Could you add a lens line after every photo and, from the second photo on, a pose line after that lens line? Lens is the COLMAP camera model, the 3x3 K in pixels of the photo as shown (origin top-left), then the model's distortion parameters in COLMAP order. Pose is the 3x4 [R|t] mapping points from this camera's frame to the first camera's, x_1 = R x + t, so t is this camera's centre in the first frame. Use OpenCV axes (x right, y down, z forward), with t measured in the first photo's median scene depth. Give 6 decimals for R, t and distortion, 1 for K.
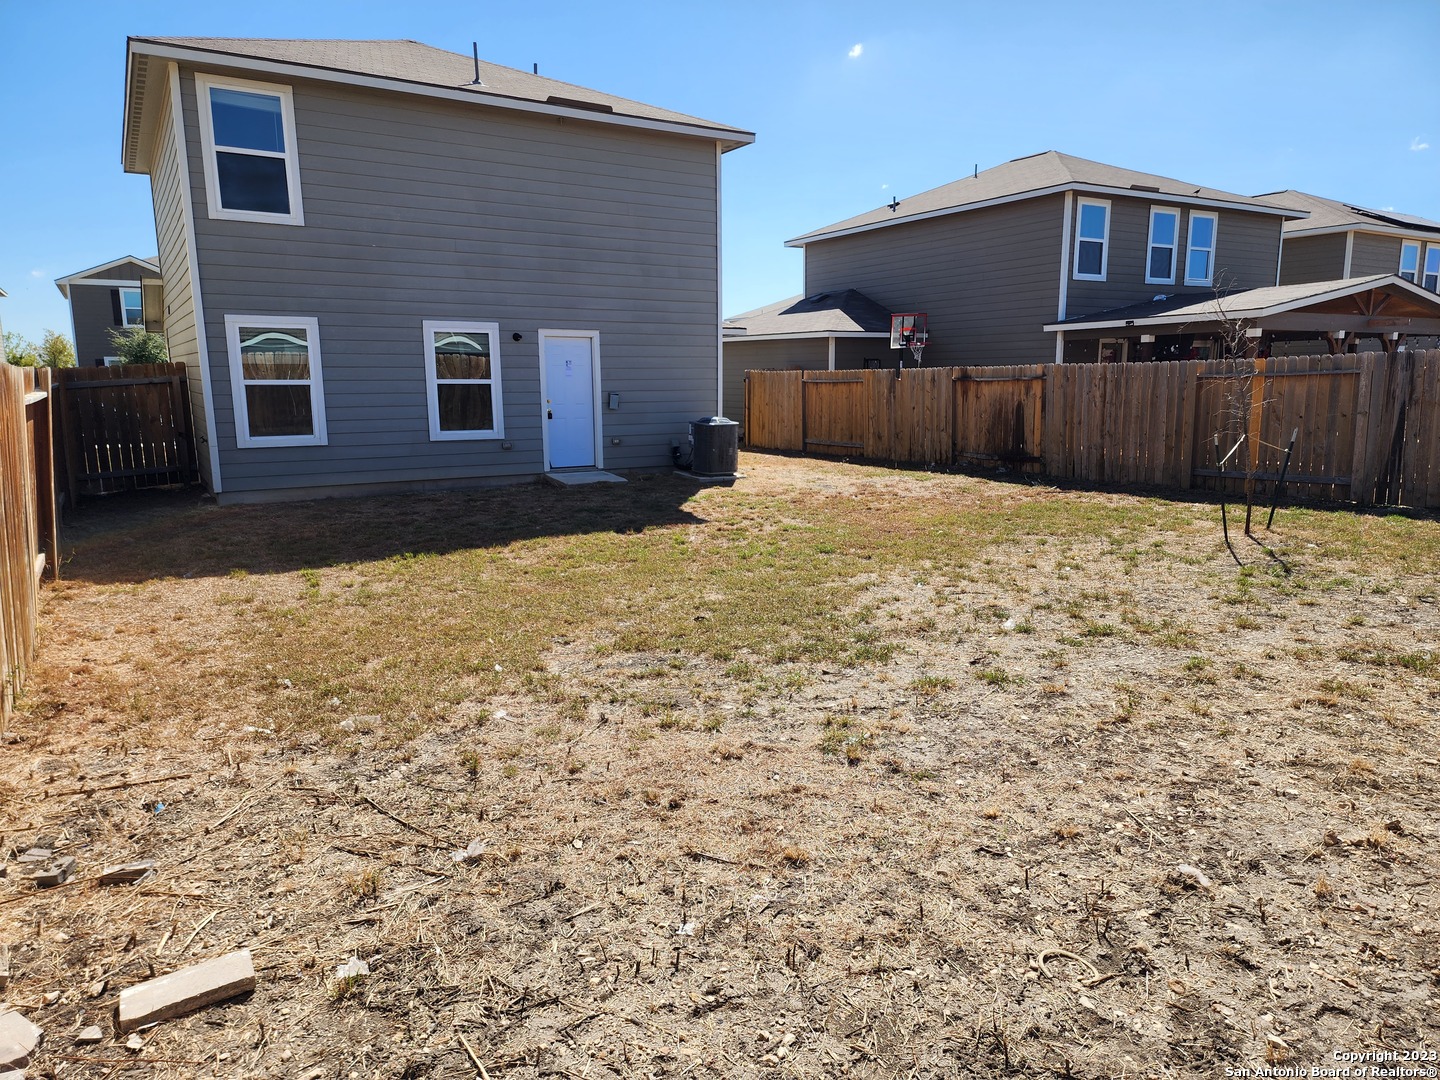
lens RADIAL K [[955.5, 0, 728.9], [0, 955.5, 535.7], [0, 0, 1]] dist [0.071576, -0.064283]
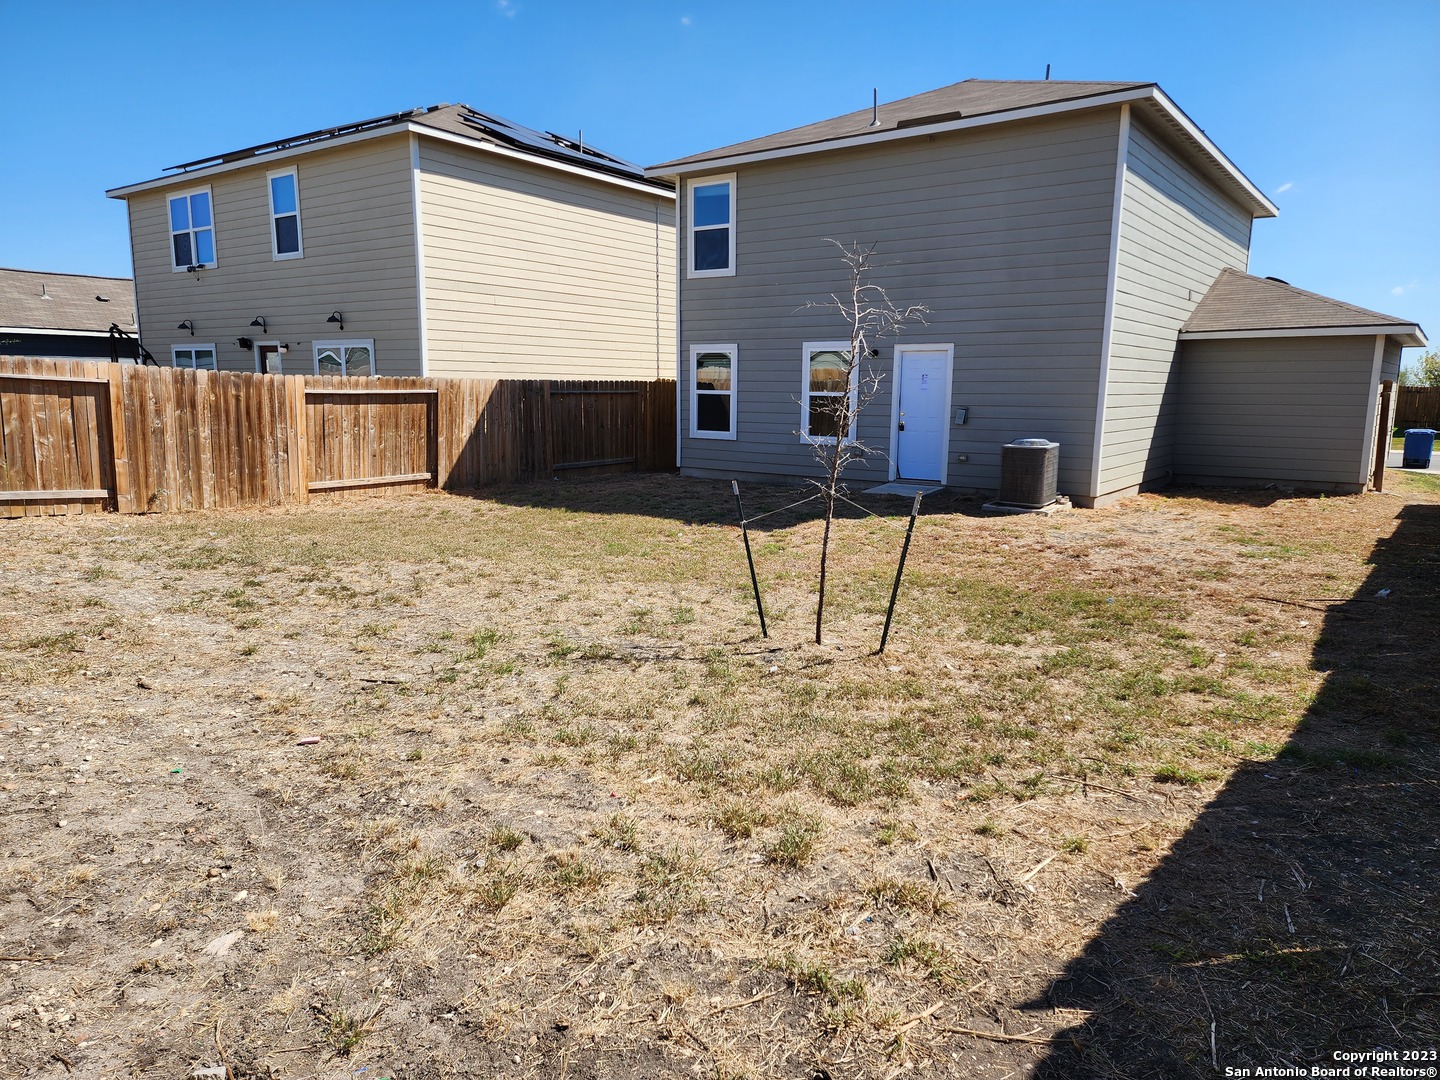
lens RADIAL K [[955.5, 0, 731.1], [0, 955.5, 540.9], [0, 0, 1]] dist [0.071576, -0.064283]
pose [[0.383285, 0.155352, -0.910472, 0.821127], [-0.164857, 0.981431, 0.098059, -0.089587], [0.908799, 0.112513, 0.401778, 0.505011]]
